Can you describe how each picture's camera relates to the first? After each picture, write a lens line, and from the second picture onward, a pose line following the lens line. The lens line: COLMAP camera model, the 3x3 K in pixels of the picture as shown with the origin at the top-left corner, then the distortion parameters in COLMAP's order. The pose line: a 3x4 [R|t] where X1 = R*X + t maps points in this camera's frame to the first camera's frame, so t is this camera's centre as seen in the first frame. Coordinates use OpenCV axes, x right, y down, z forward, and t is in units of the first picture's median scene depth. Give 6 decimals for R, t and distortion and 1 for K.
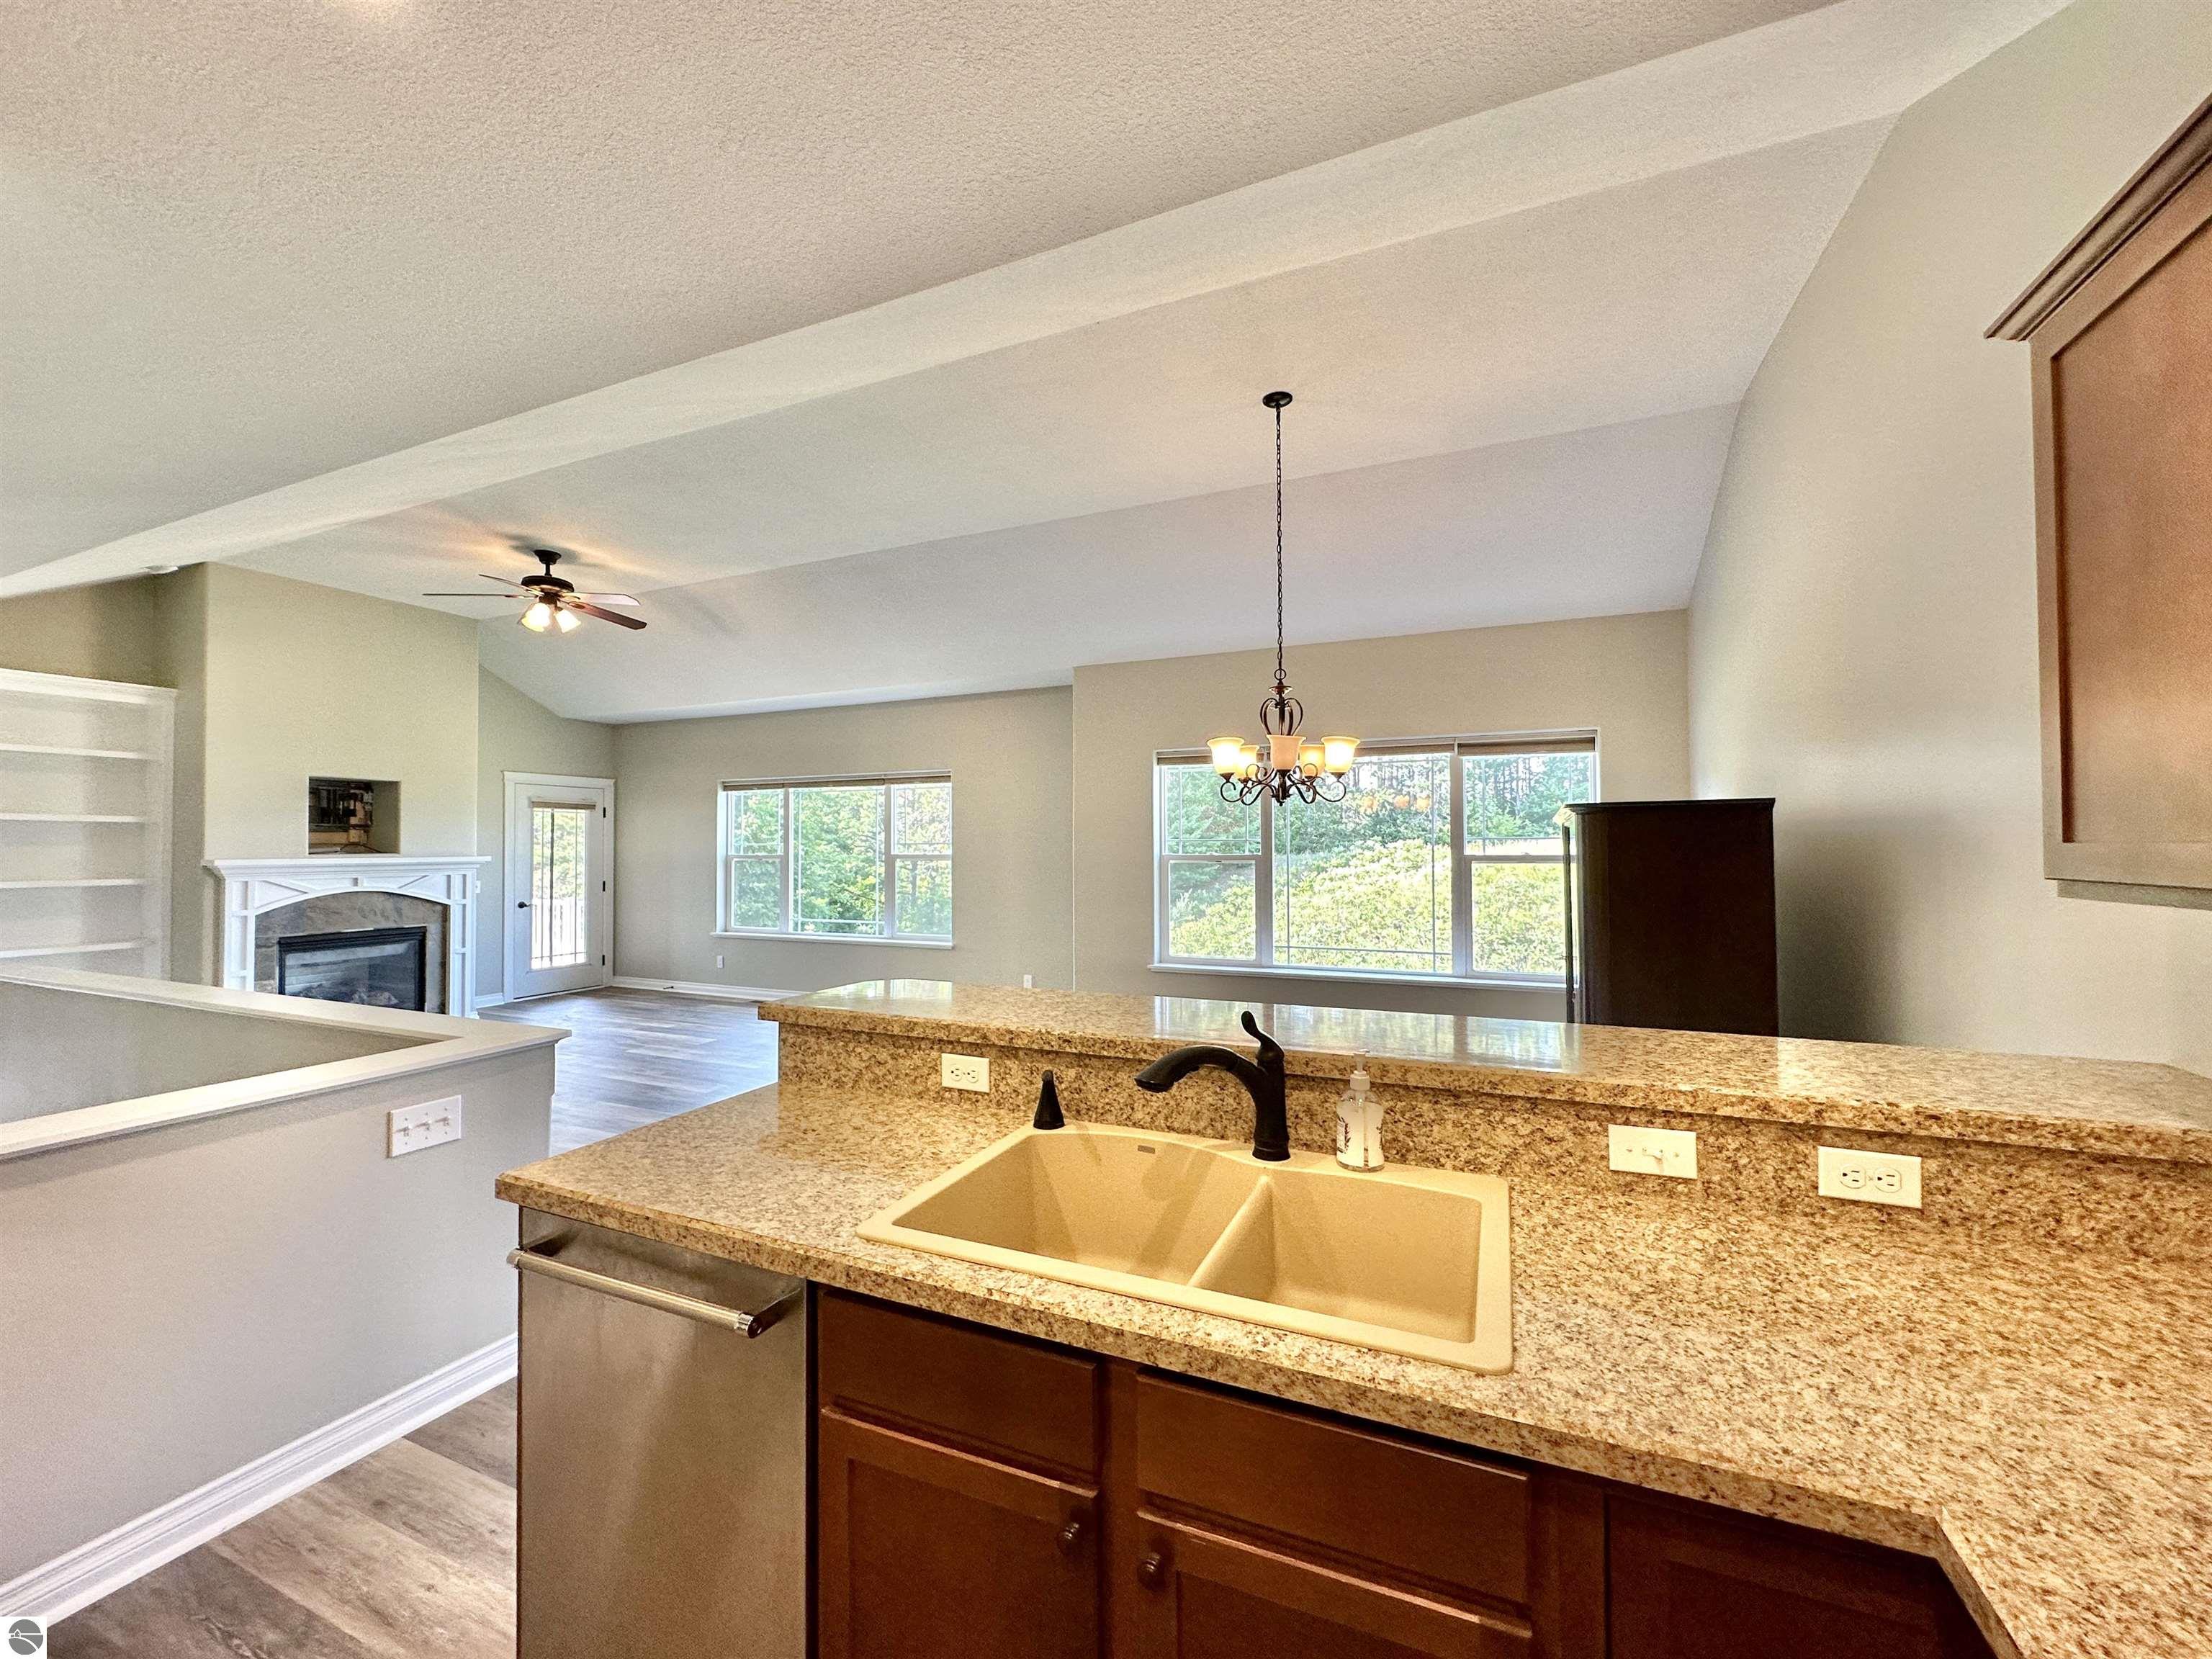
lens RADIAL K [[886.5, 0, 1104.6], [0, 886.5, 829.1], [0, 0, 1]] dist [-0.001717, 0.000337]
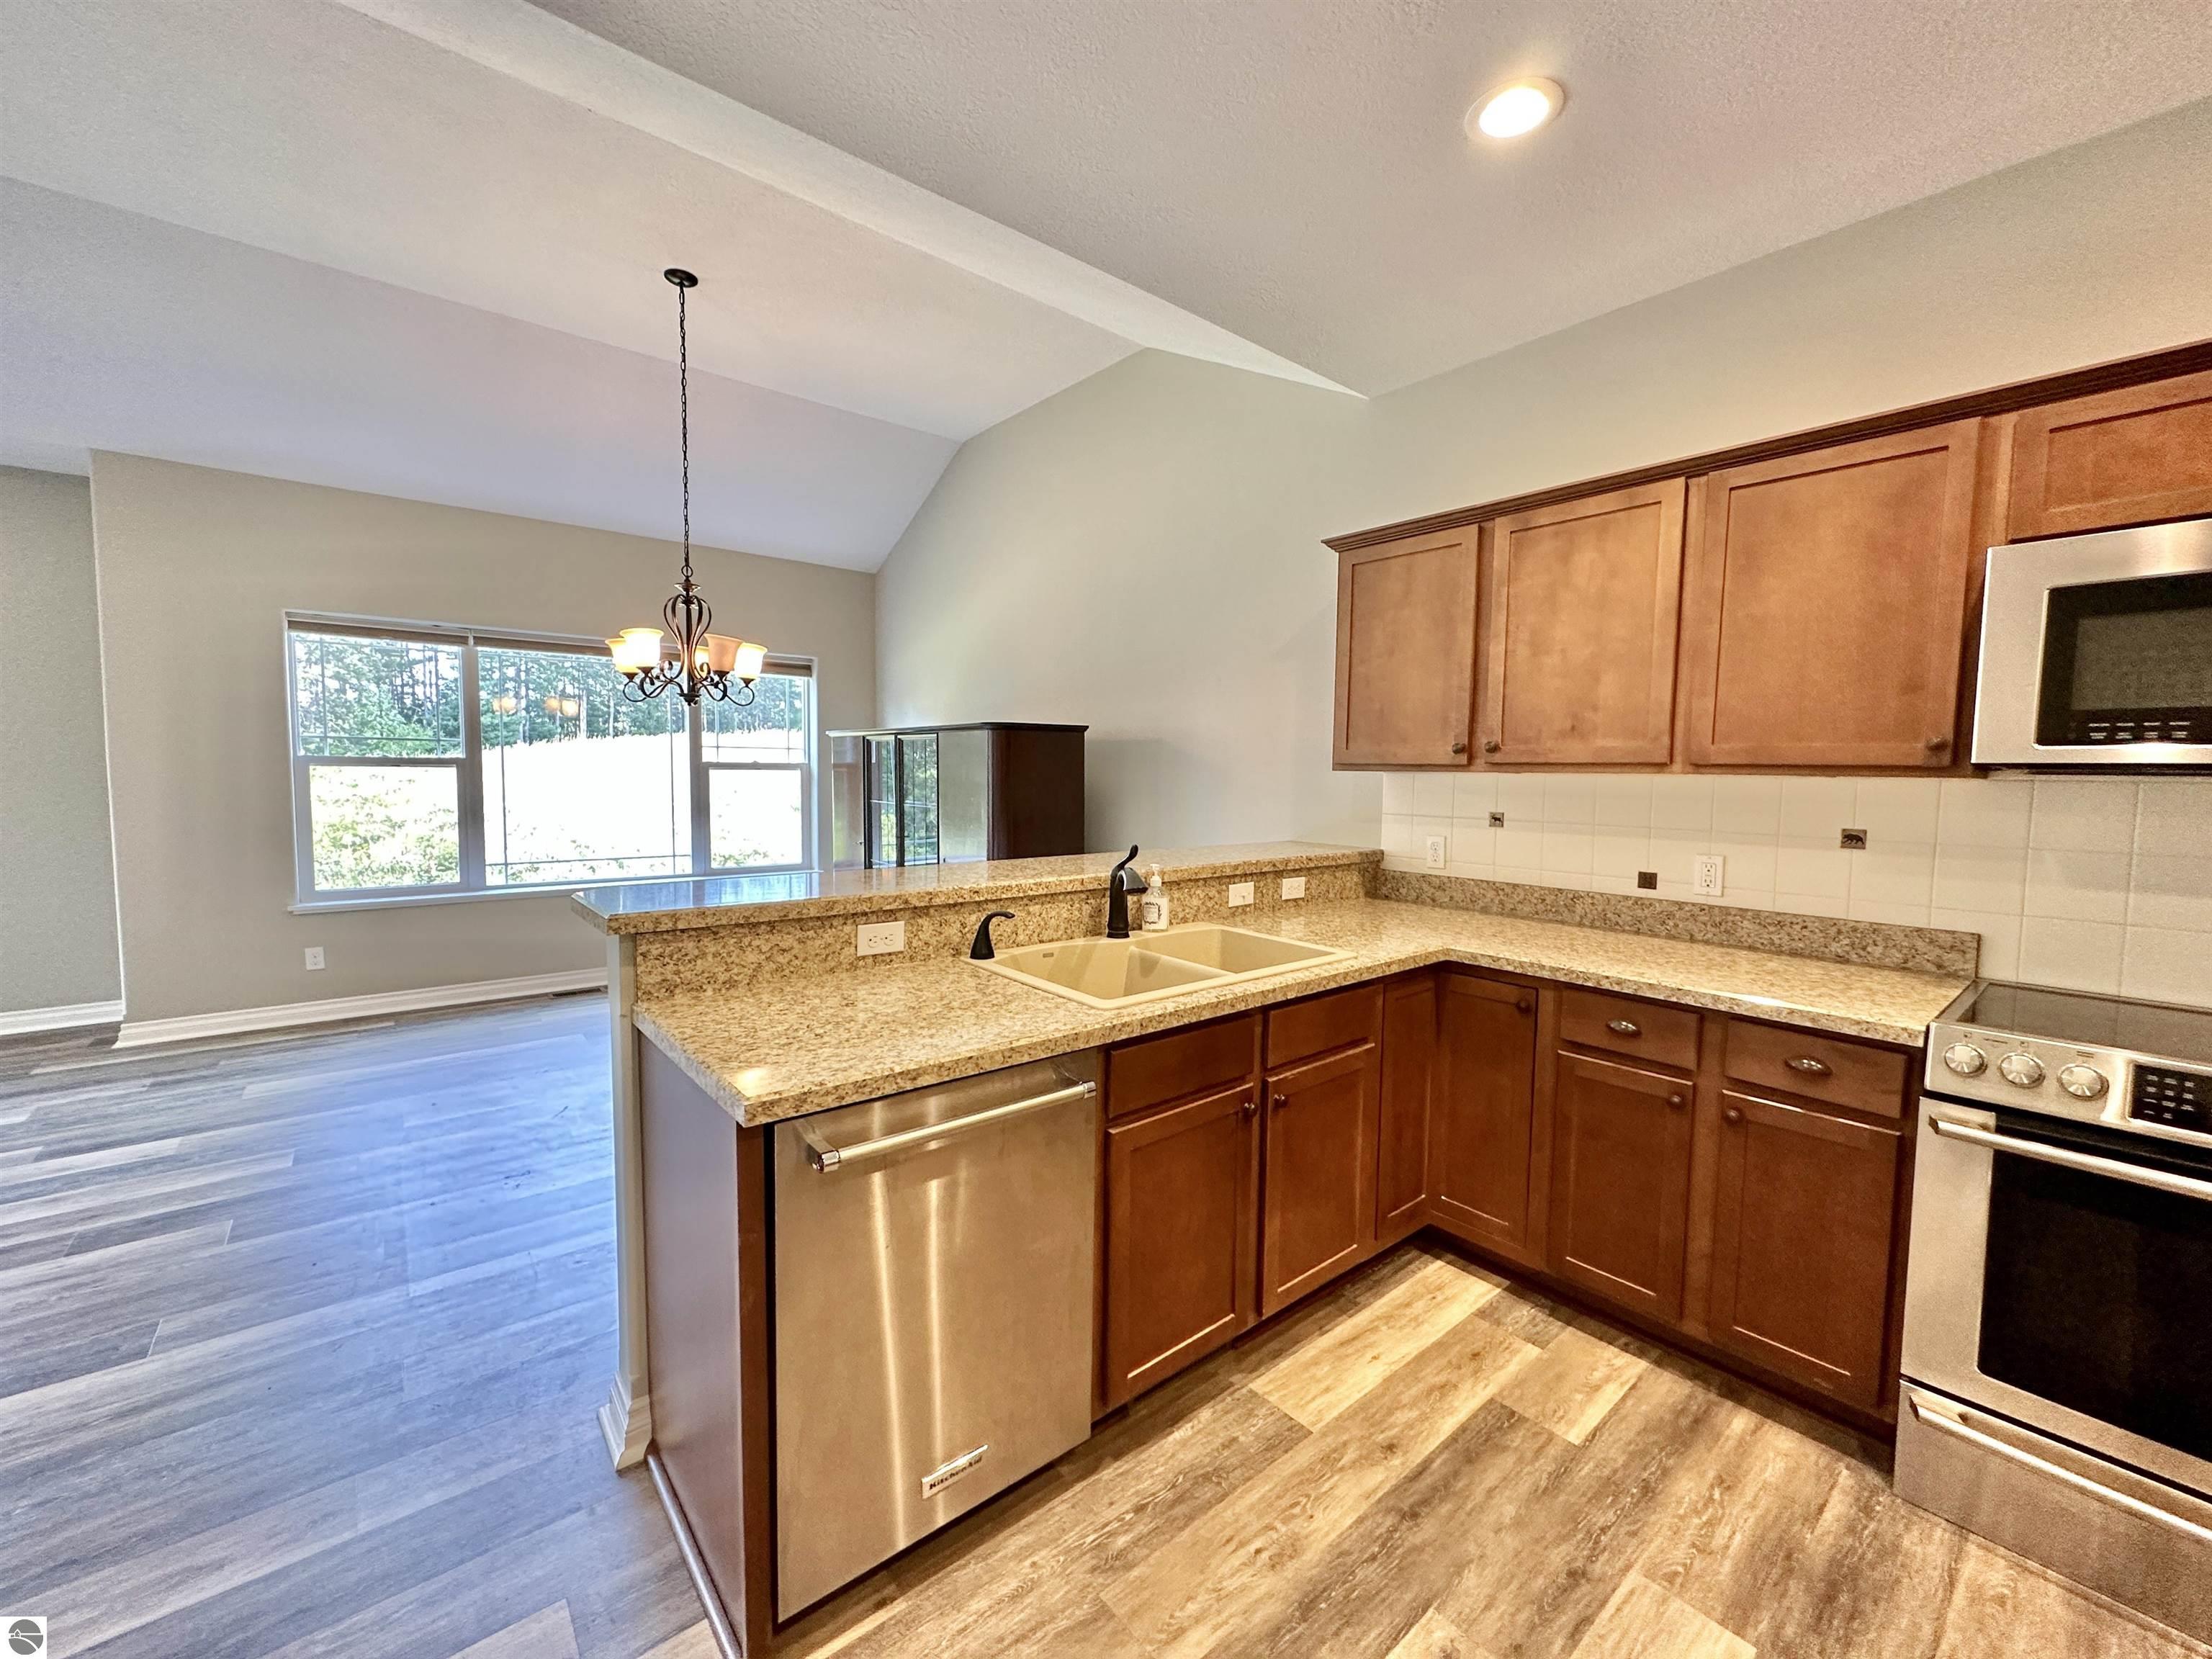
lens RADIAL K [[886.5, 0, 1104.6], [0, 886.5, 829.1], [0, 0, 1]] dist [-0.001717, 0.000337]
pose [[0.446210, -0.051268, 0.893459, -0.322606], [-0.032039, 0.996803, 0.073199, 0.015985], [-0.894355, -0.061287, 0.443140, 0.087000]]
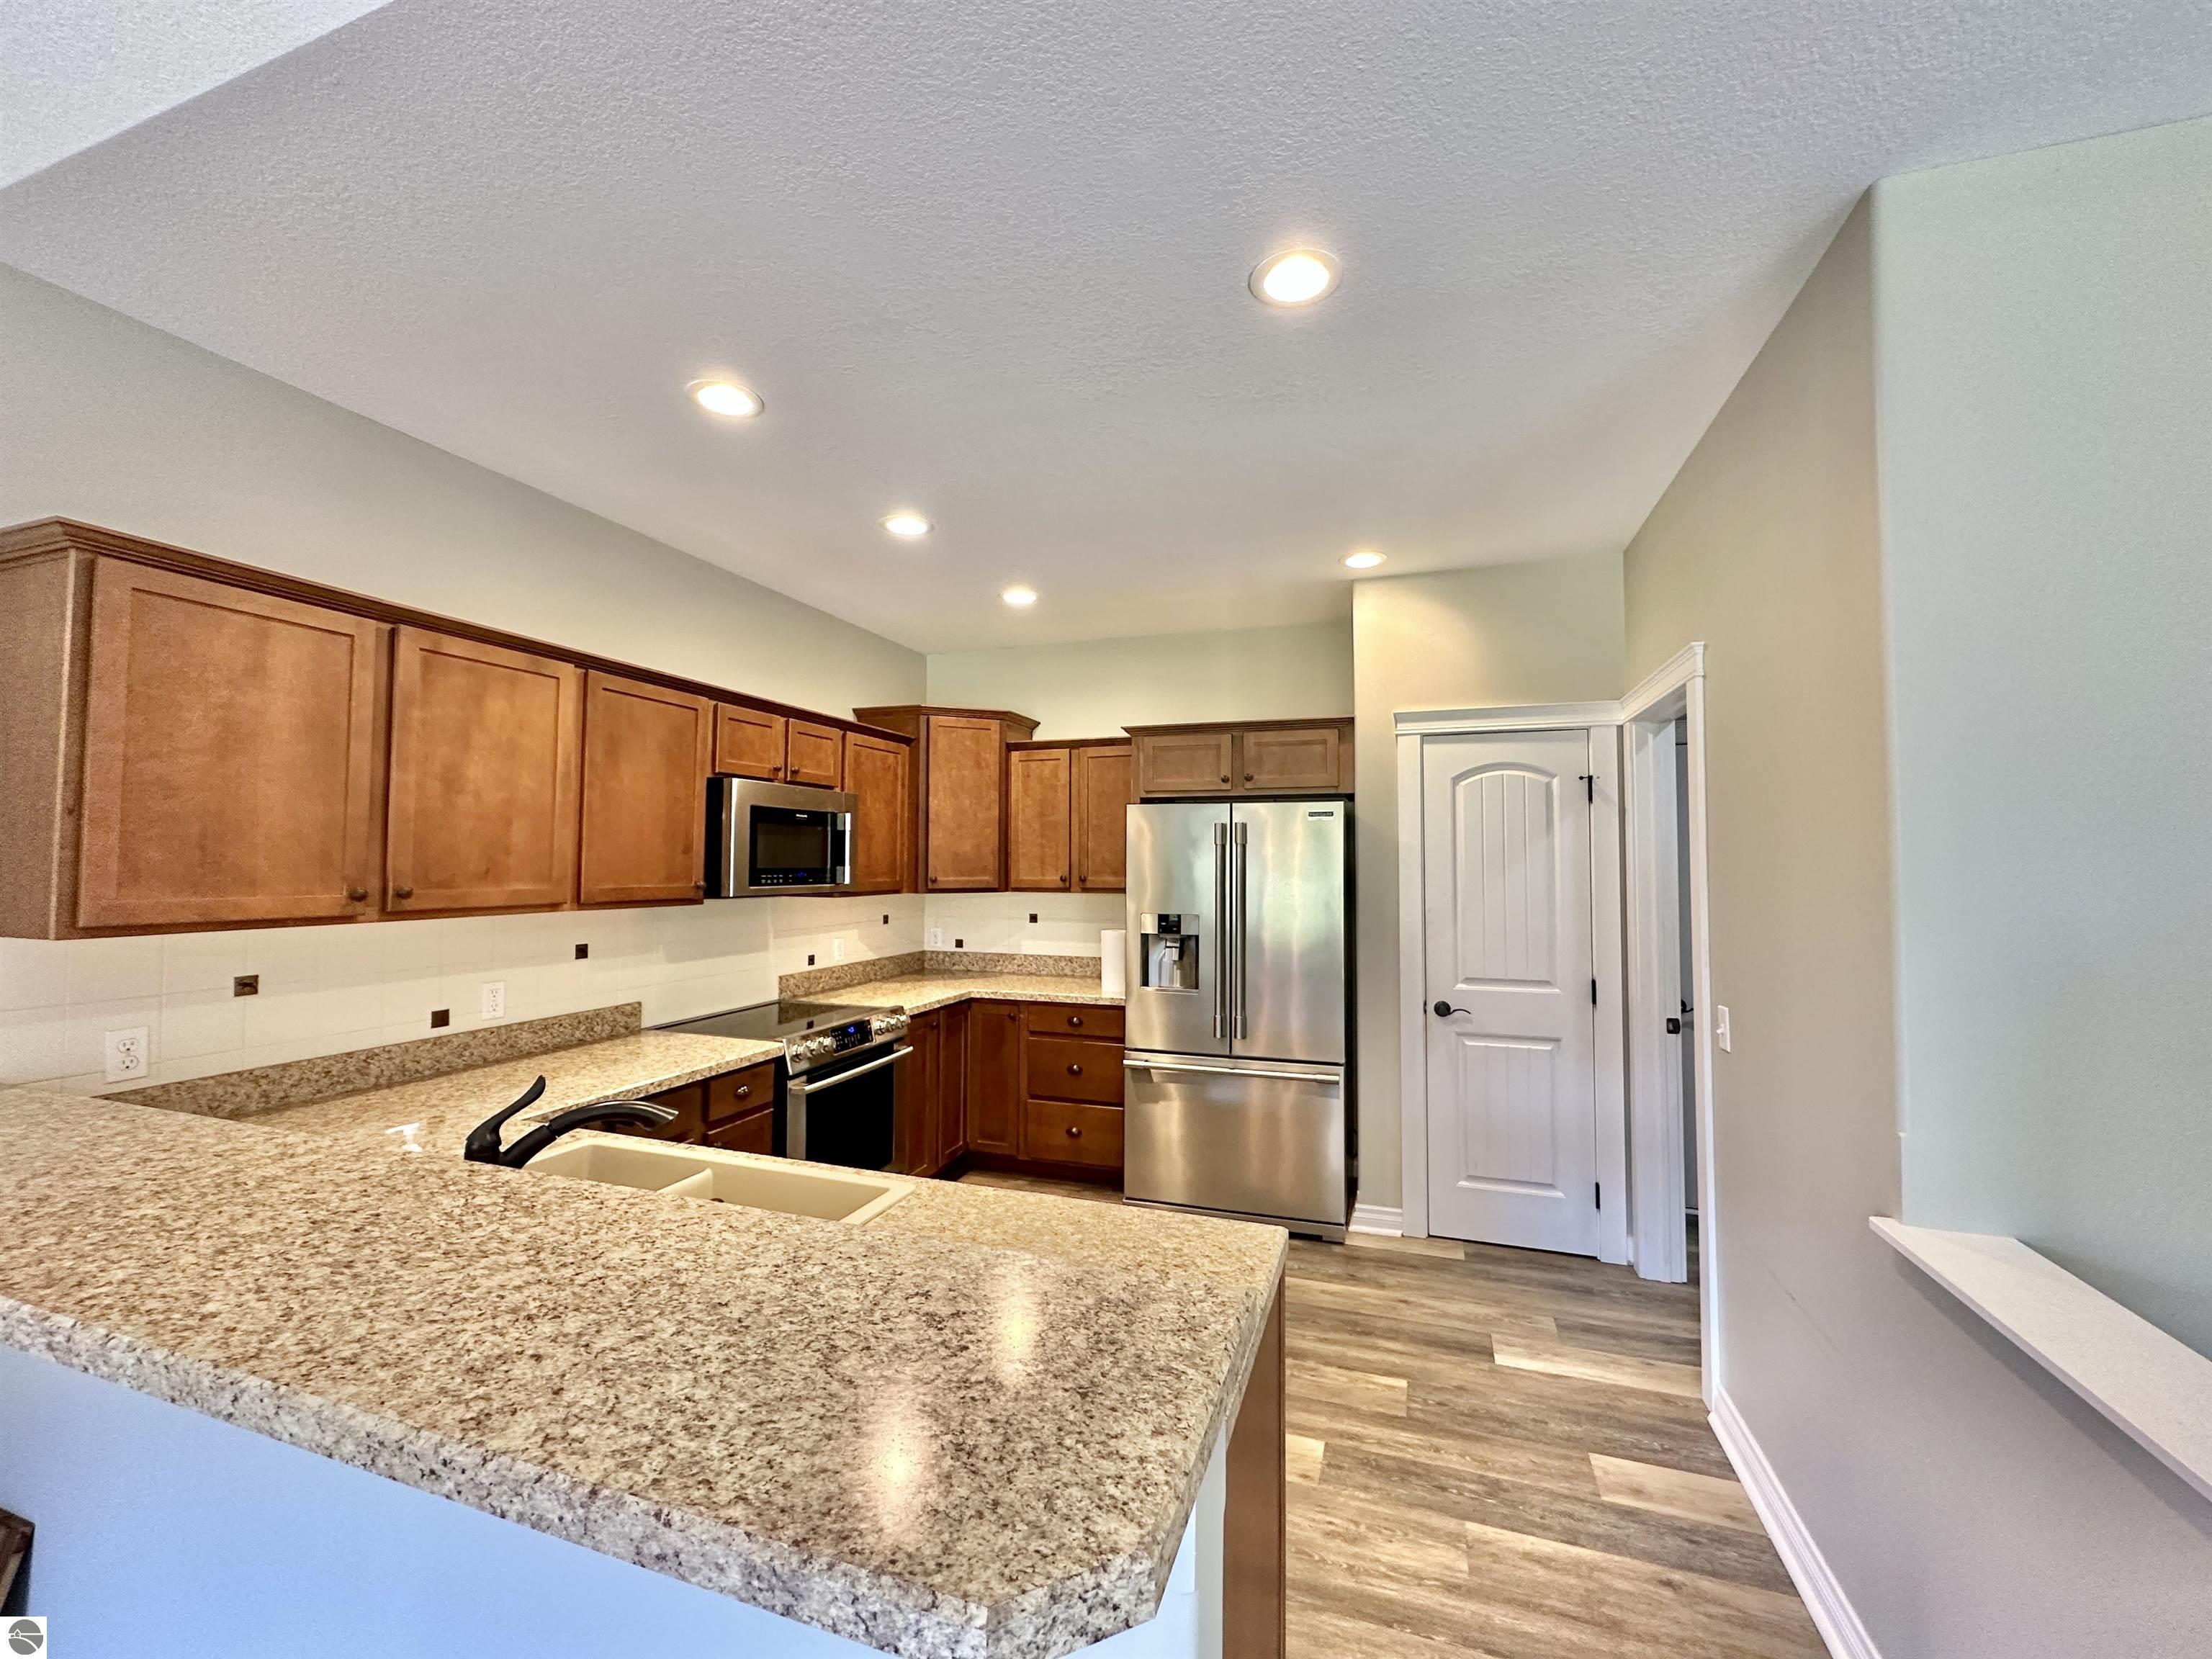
lens RADIAL K [[886.5, 0, 1104.6], [0, 886.5, 829.1], [0, 0, 1]] dist [-0.001717, 0.000337]
pose [[-0.996845, -0.004506, -0.079239, -0.098733], [0.000144, 0.998282, -0.058584, -0.003736], [0.079367, -0.058411, -0.995133, 0.520356]]
